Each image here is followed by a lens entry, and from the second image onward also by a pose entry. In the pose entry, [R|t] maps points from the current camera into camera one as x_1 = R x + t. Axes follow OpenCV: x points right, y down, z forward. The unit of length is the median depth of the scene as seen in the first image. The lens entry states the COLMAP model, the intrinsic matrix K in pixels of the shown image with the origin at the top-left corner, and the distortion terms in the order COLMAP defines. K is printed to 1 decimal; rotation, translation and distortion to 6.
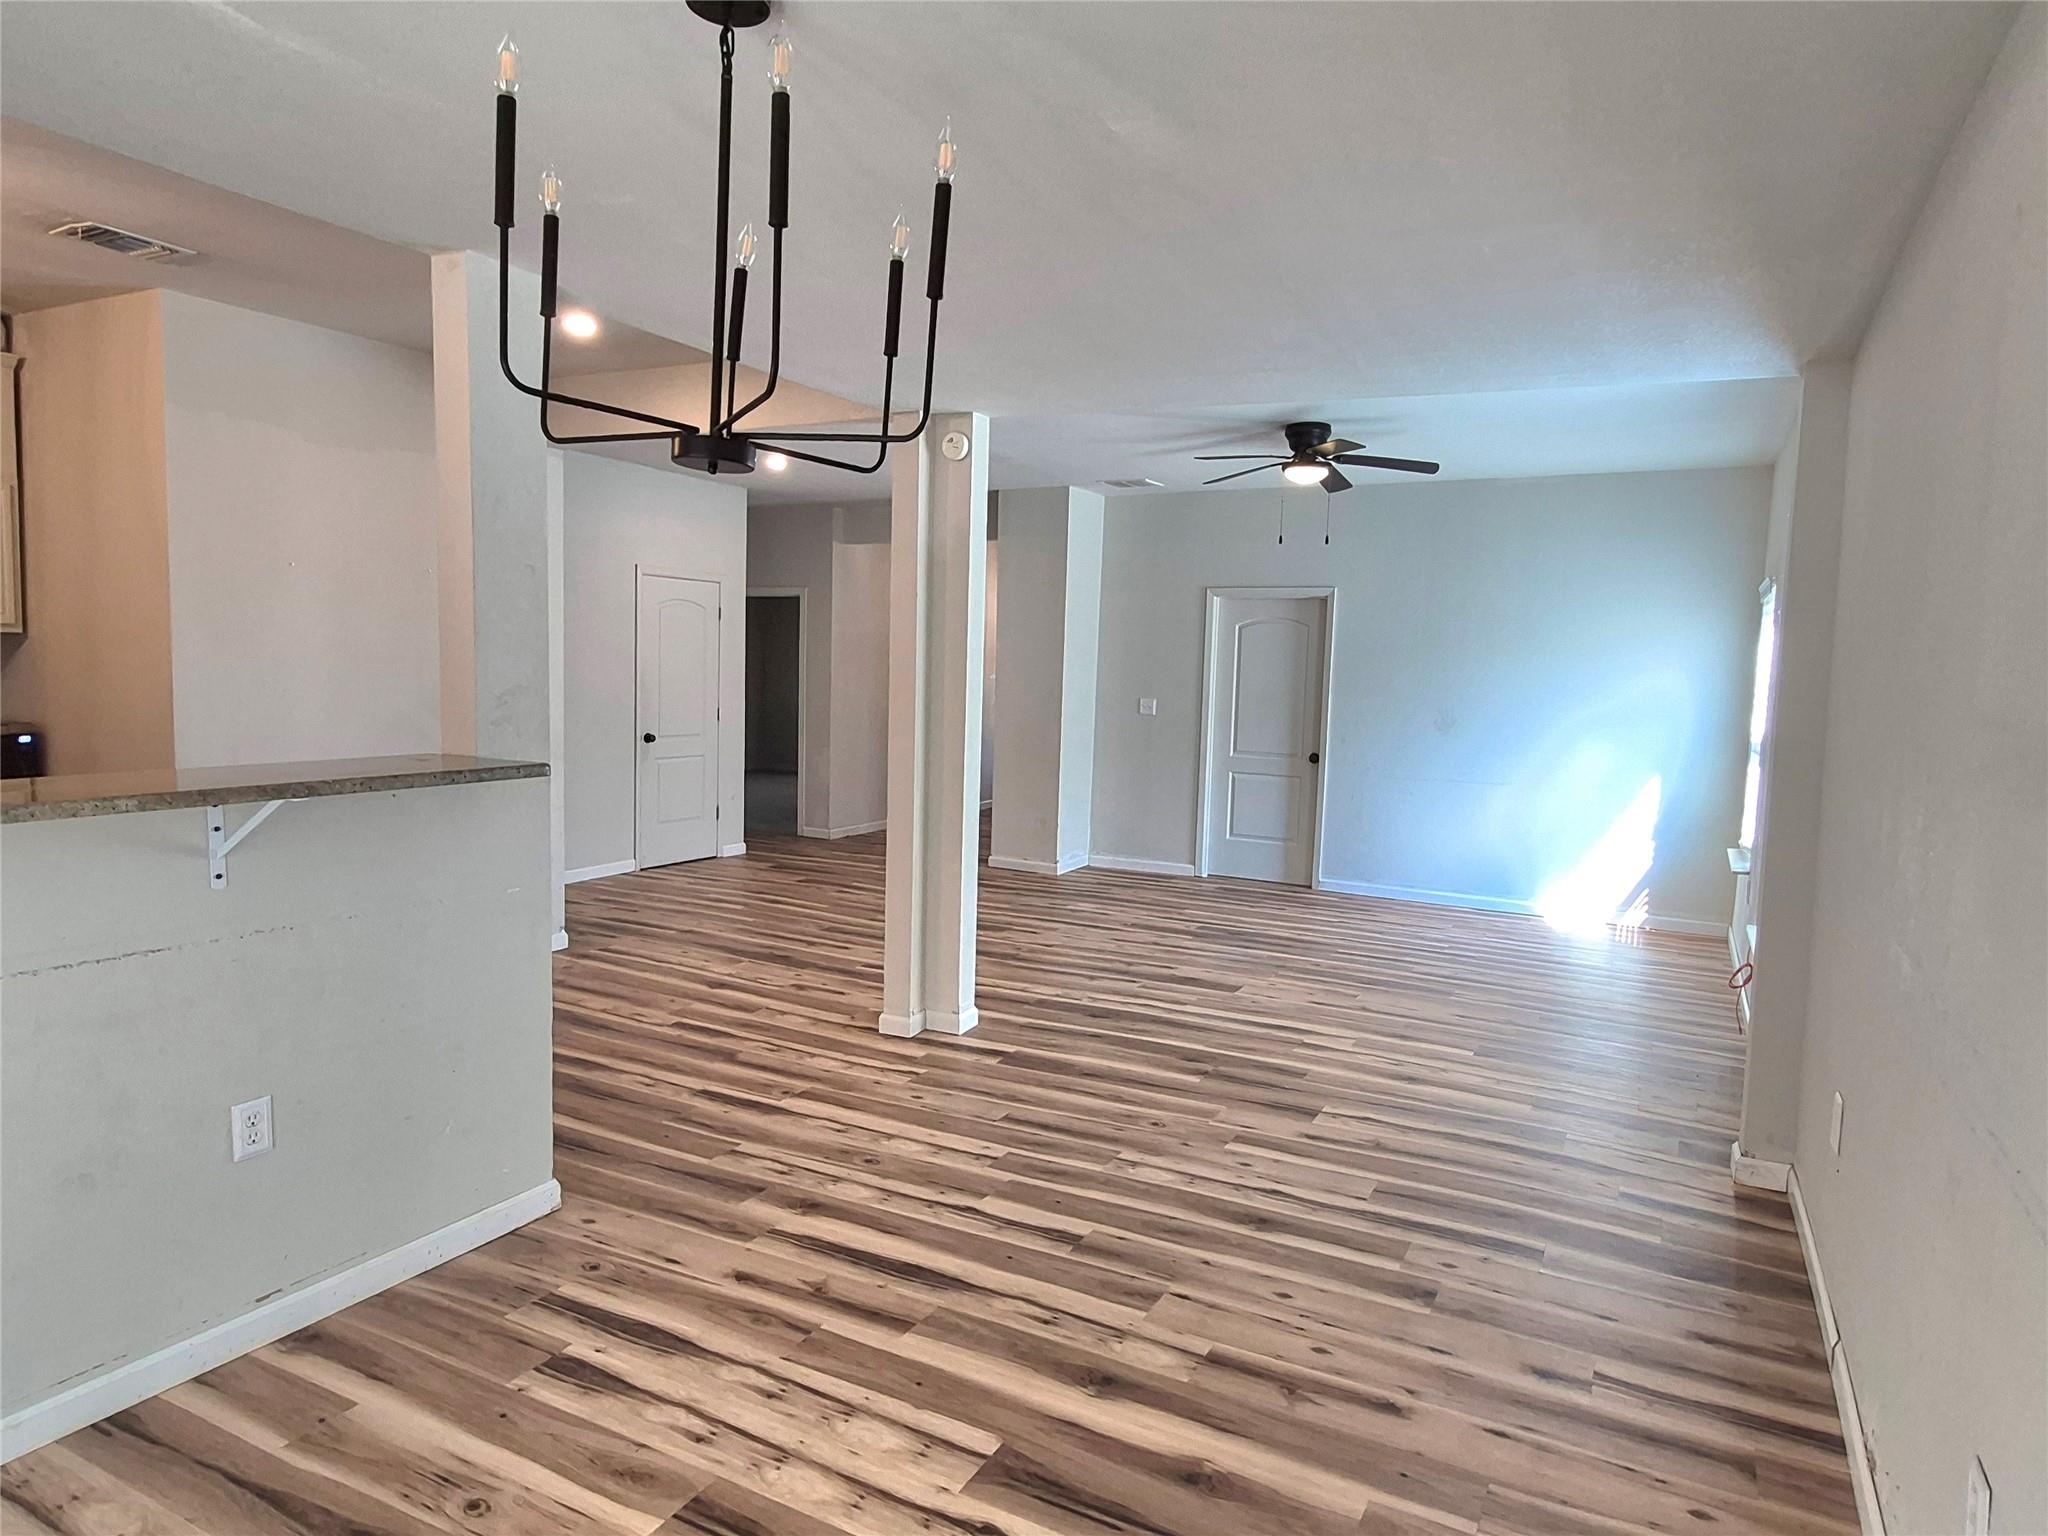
lens RADIAL K [[1215.6, 0, 1042.5], [0, 1215.6, 754.5], [0, 0, 1]] dist [0.006350, -0.001404]
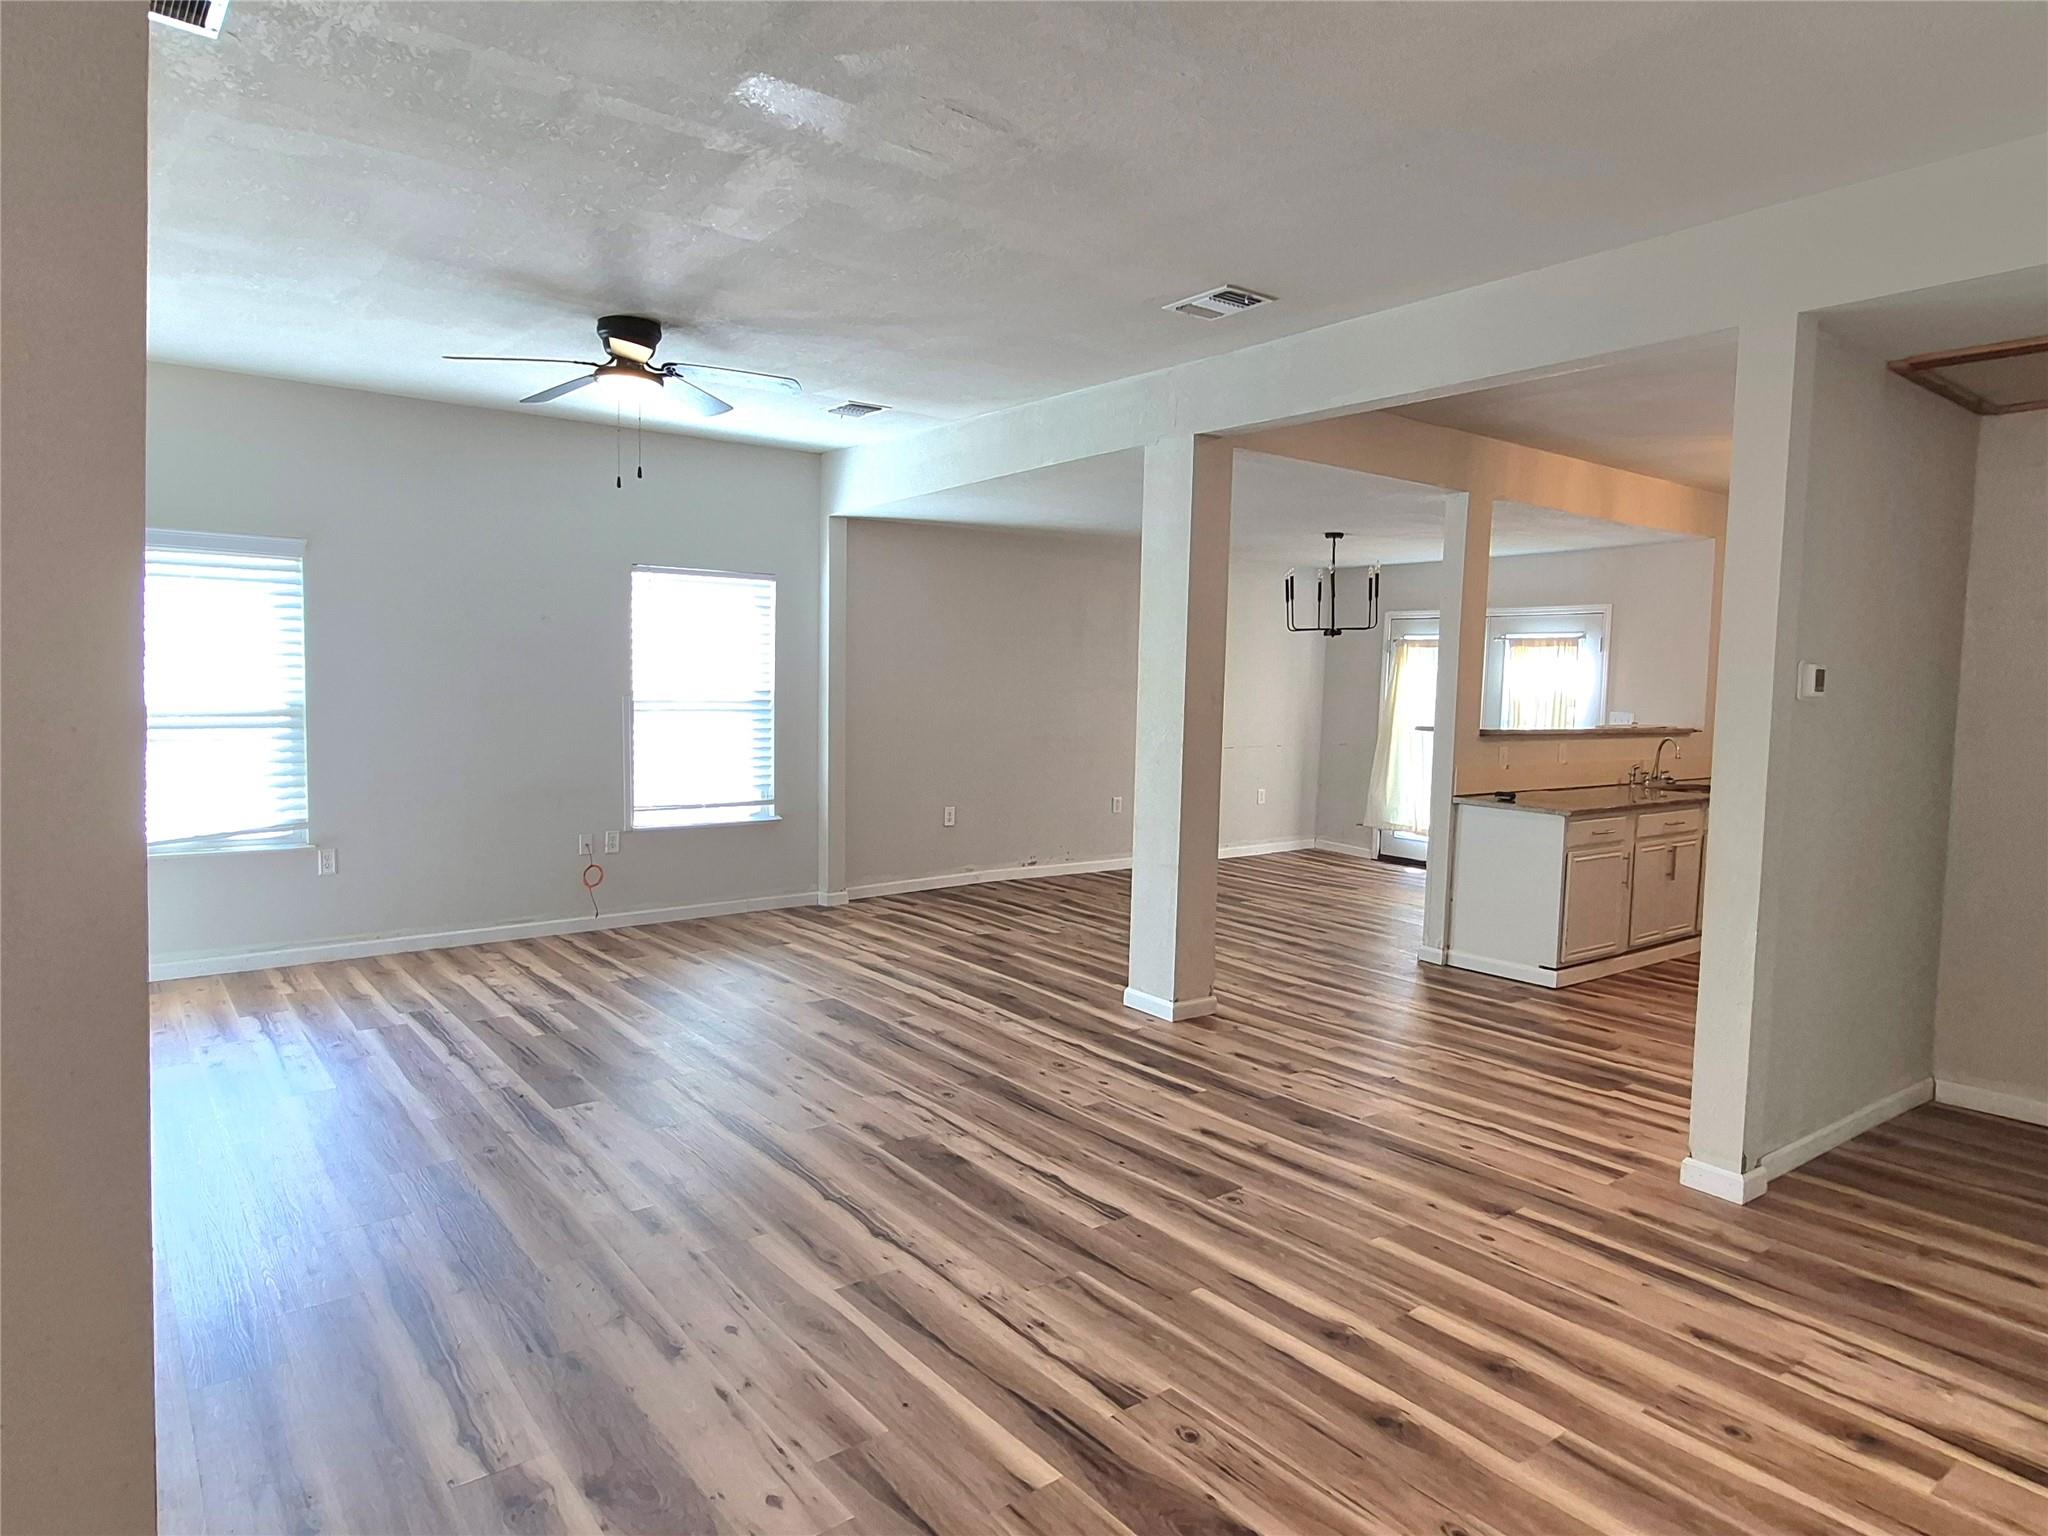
lens RADIAL K [[1215.6, 0, 1015.2], [0, 1215.6, 765.9], [0, 0, 1]] dist [0.006350, -0.001404]
pose [[-0.903645, -0.076740, 0.421352, -0.352711], [-0.015147, 0.988927, 0.147626, -0.125760], [-0.428015, 0.127019, -0.894801, 1.728041]]
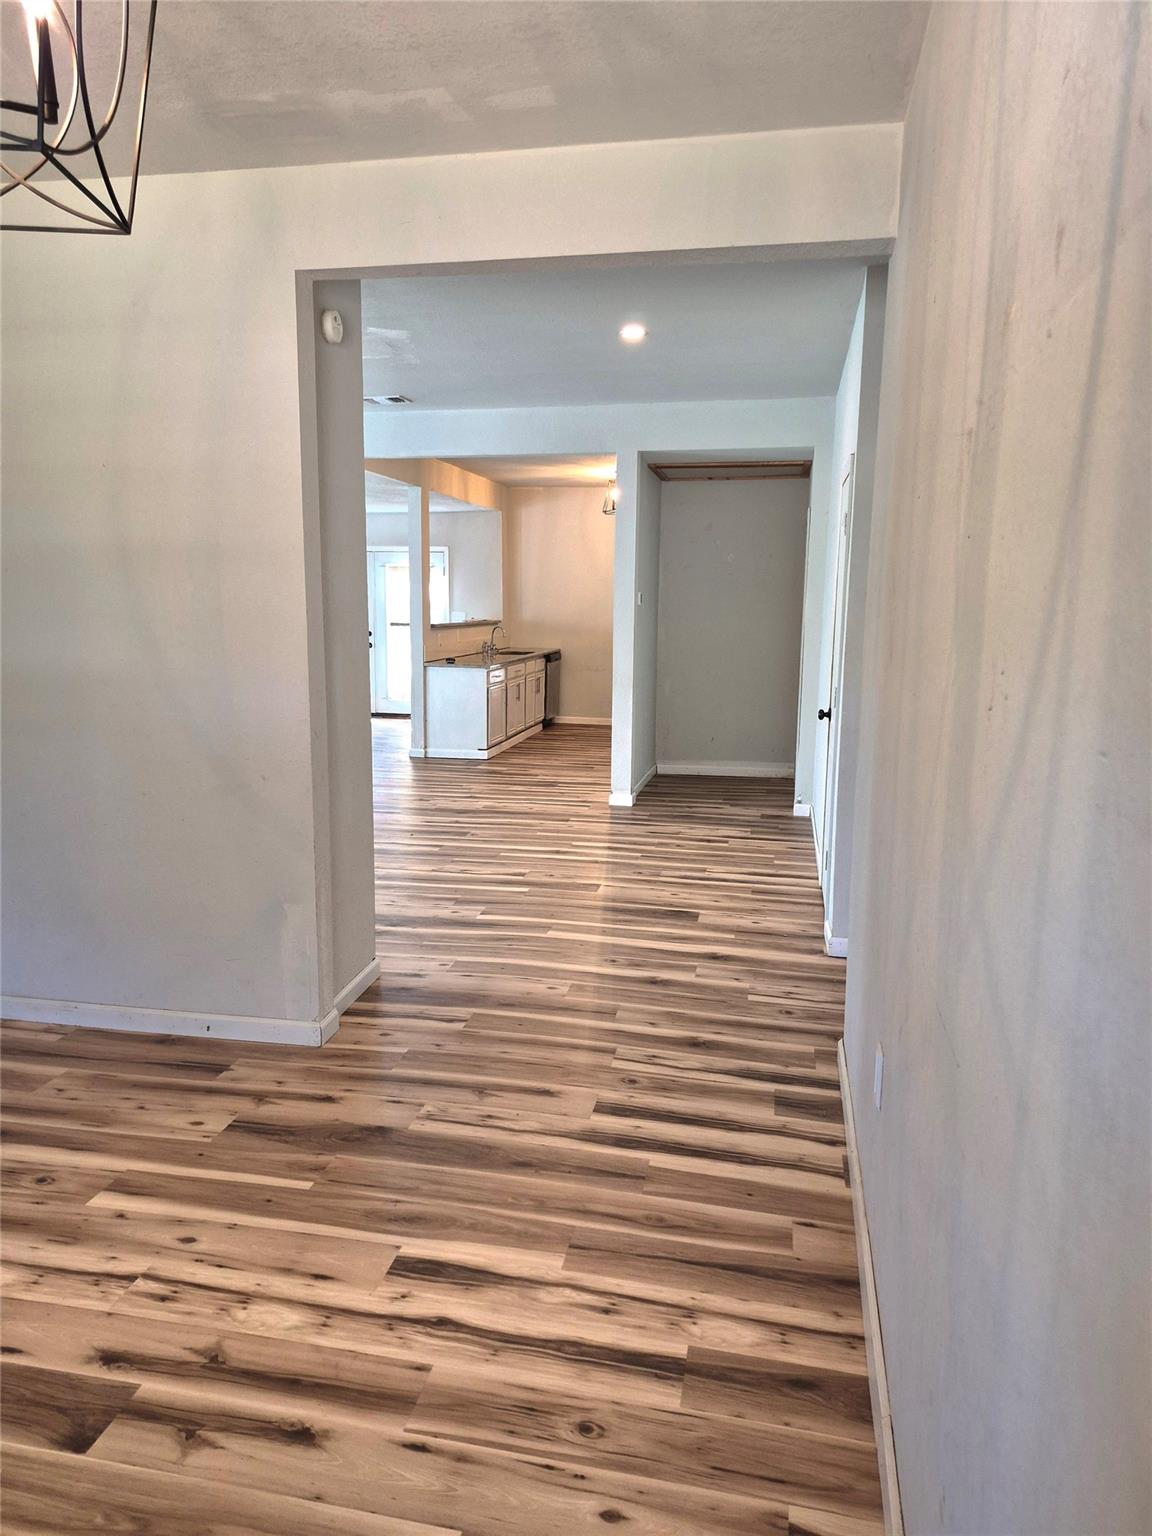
lens RADIAL K [[1047.9, 0, 570.4], [0, 1047.9, 776.1], [0, 0, 1]] dist [0.025383, -0.011201]
pose [[-0.961341, 0.013538, -0.275027, -0.003722], [-0.051799, 0.972069, 0.228910, -0.162188], [0.270444, 0.234306, -0.933788, 2.264413]]
